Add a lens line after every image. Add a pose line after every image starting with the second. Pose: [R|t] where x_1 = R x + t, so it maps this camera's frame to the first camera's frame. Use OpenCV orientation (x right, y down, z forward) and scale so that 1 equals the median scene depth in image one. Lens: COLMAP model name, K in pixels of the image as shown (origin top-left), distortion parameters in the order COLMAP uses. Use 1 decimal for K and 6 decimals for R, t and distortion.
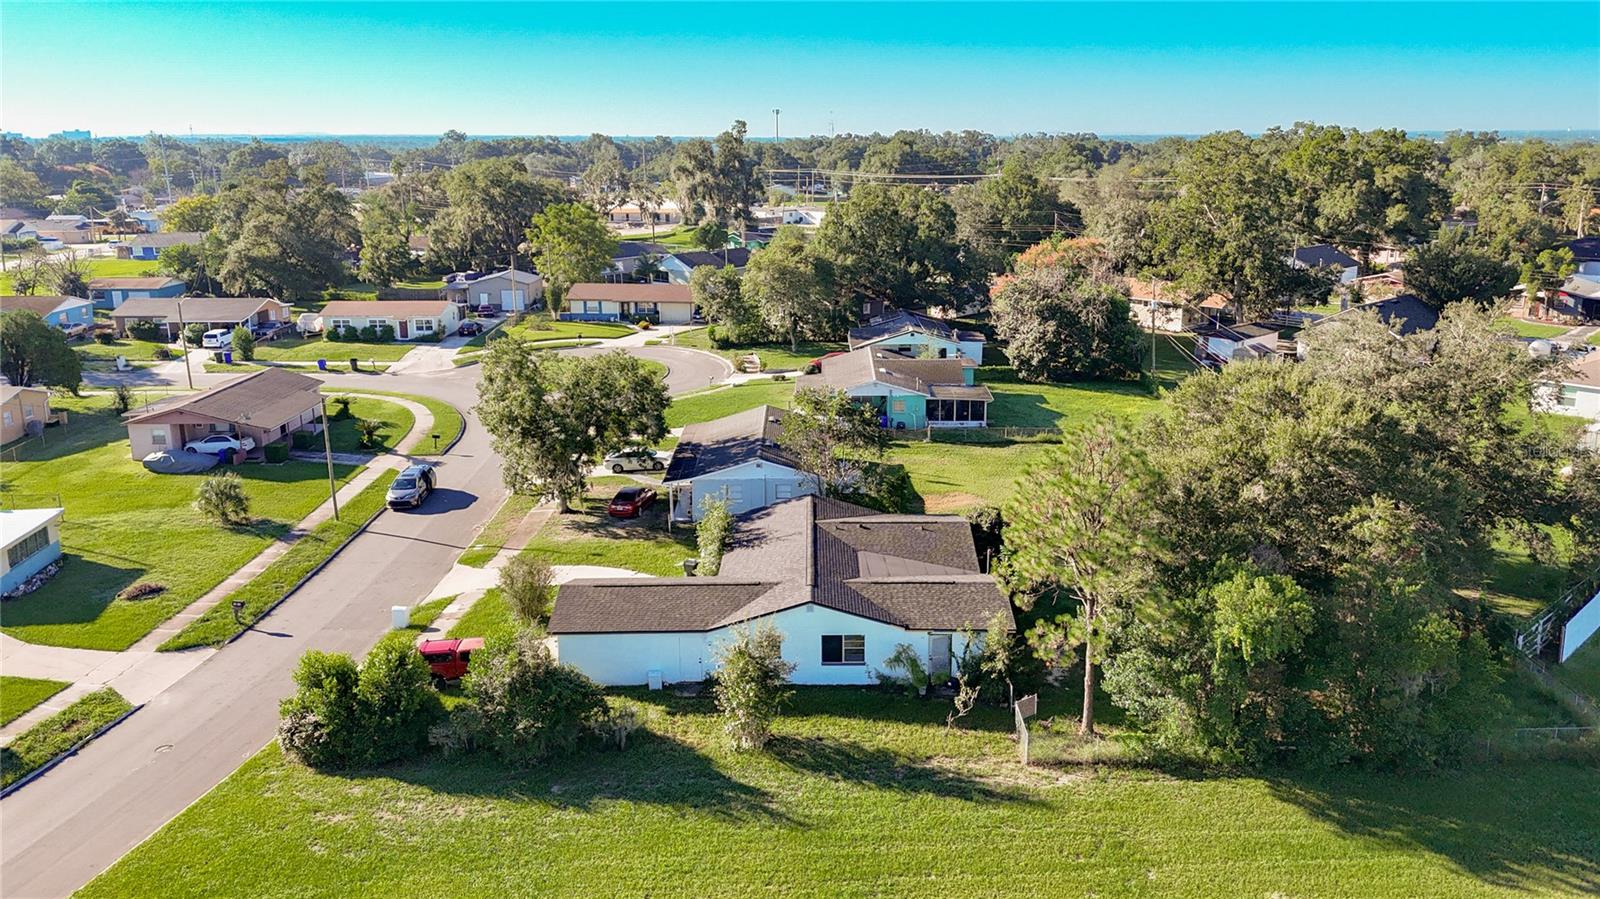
lens RADIAL K [[1202.7, 0, 793.5], [0, 1202.7, 404.9], [0, 0, 1]] dist [0.034921, -0.001714]
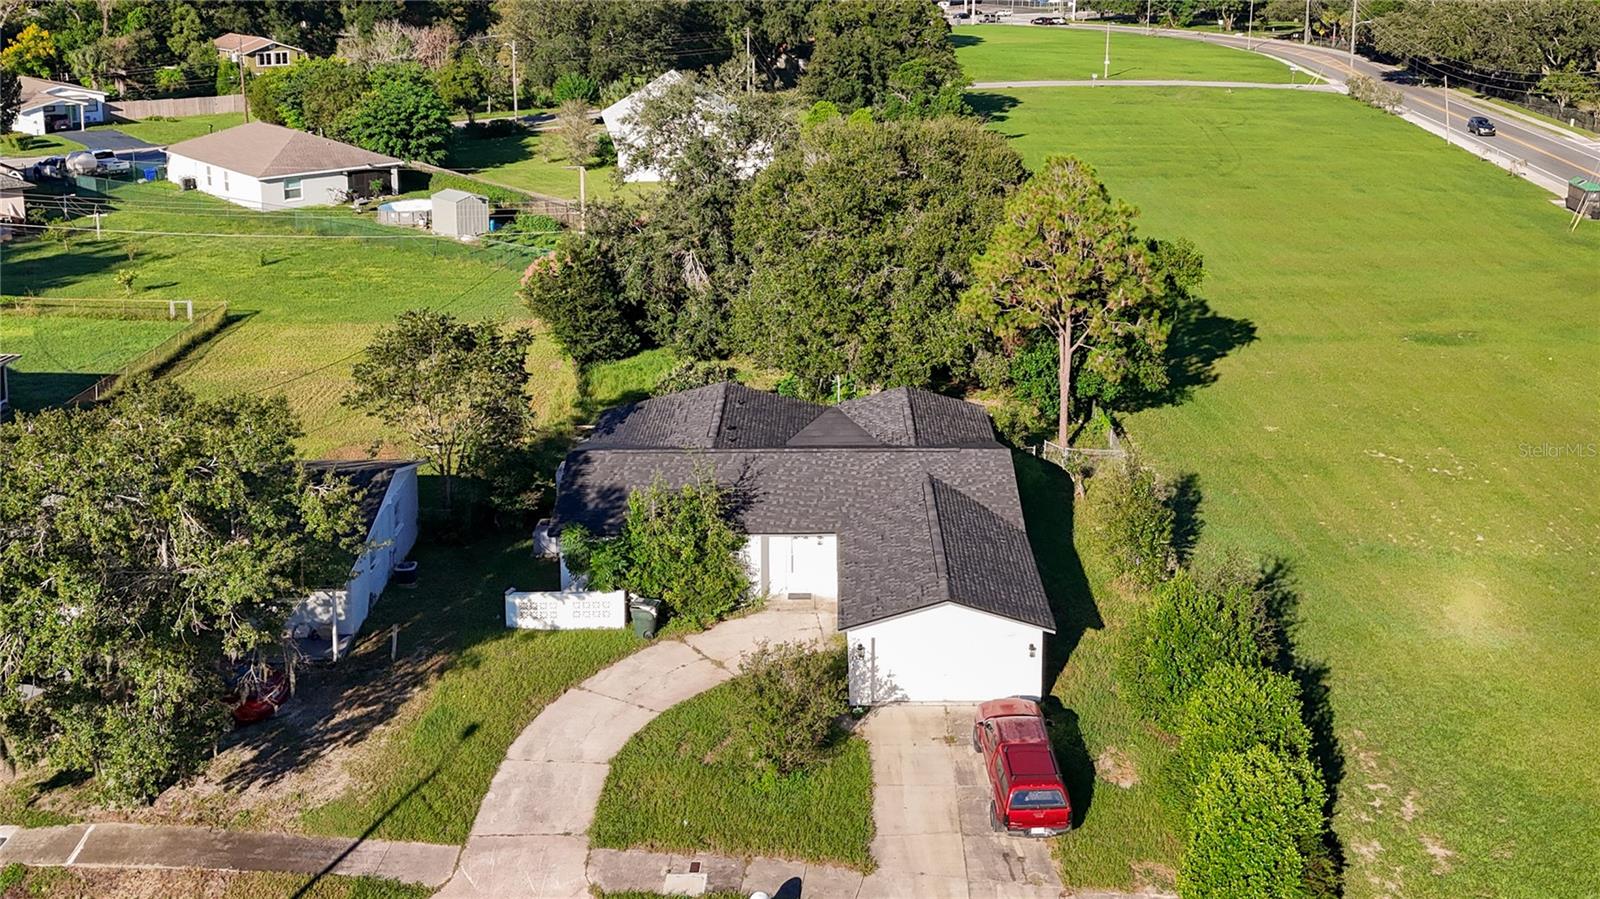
lens RADIAL K [[1523.7, 0, 853.1], [0, 1523.7, 232.3], [0, 0, 1]] dist [0.043914, -0.019084]
pose [[-0.026197, -0.201409, 0.979157, -0.720364], [0.215191, 0.955393, 0.202278, -0.161066], [-0.976221, 0.216005, 0.018313, 0.757227]]
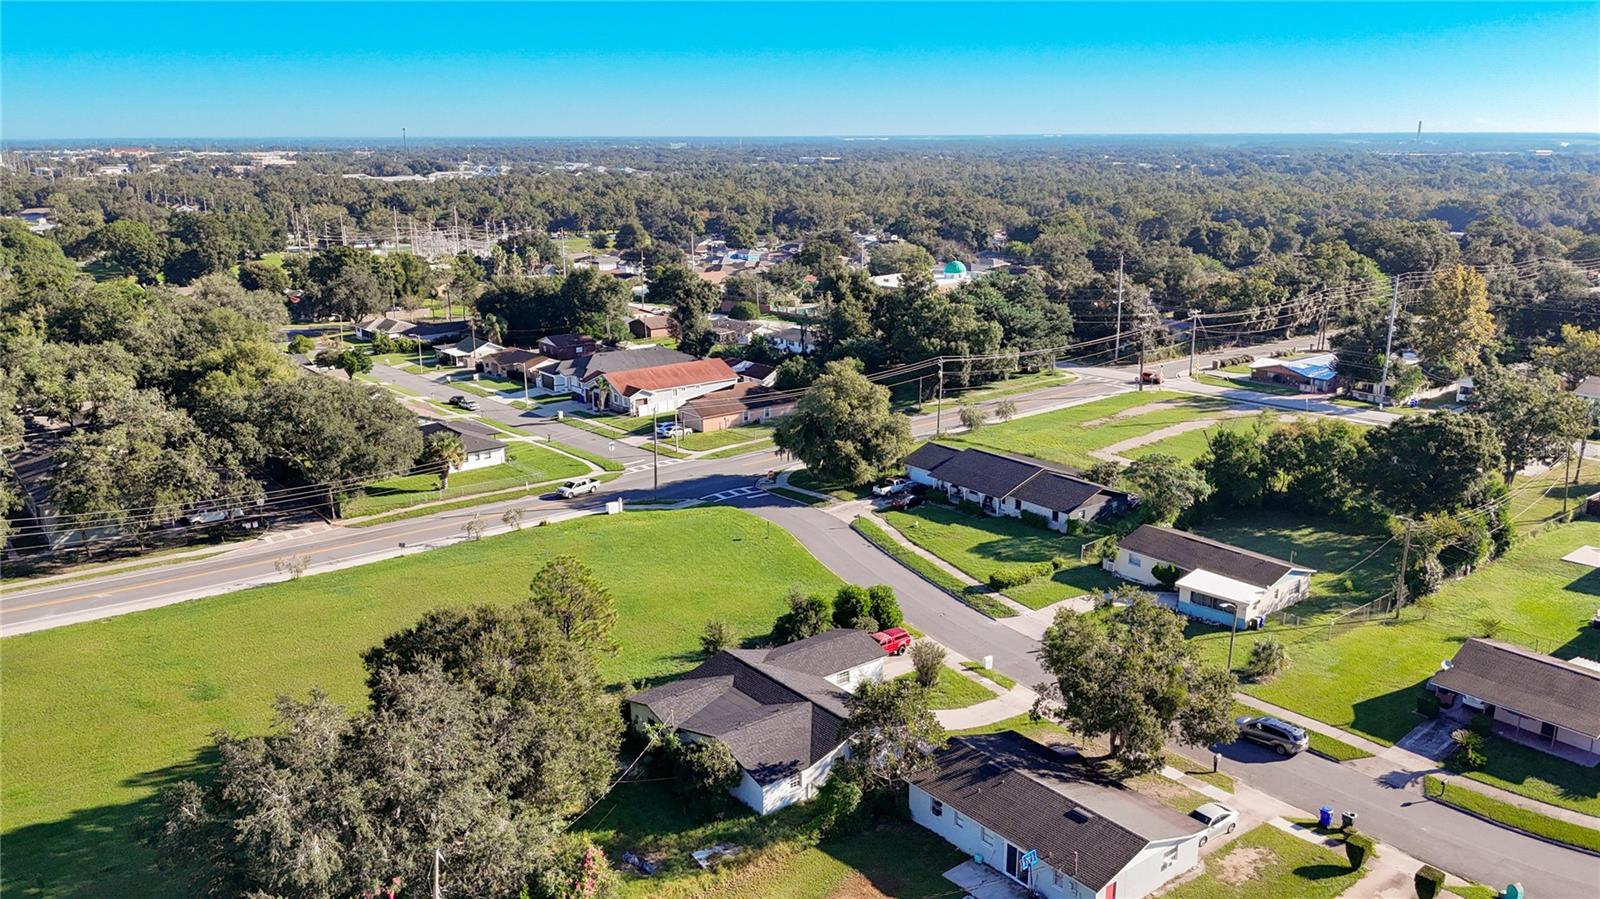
lens RADIAL K [[1212.2, 0, 795.1], [0, 1212.2, 449.4], [0, 0, 1]] dist [0.060217, -0.142255]
pose [[-0.780081, 0.167298, -0.602898, 0.697639], [-0.130704, 0.898758, 0.418511, -0.626860], [0.611875, 0.405273, -0.679237, 1.558429]]
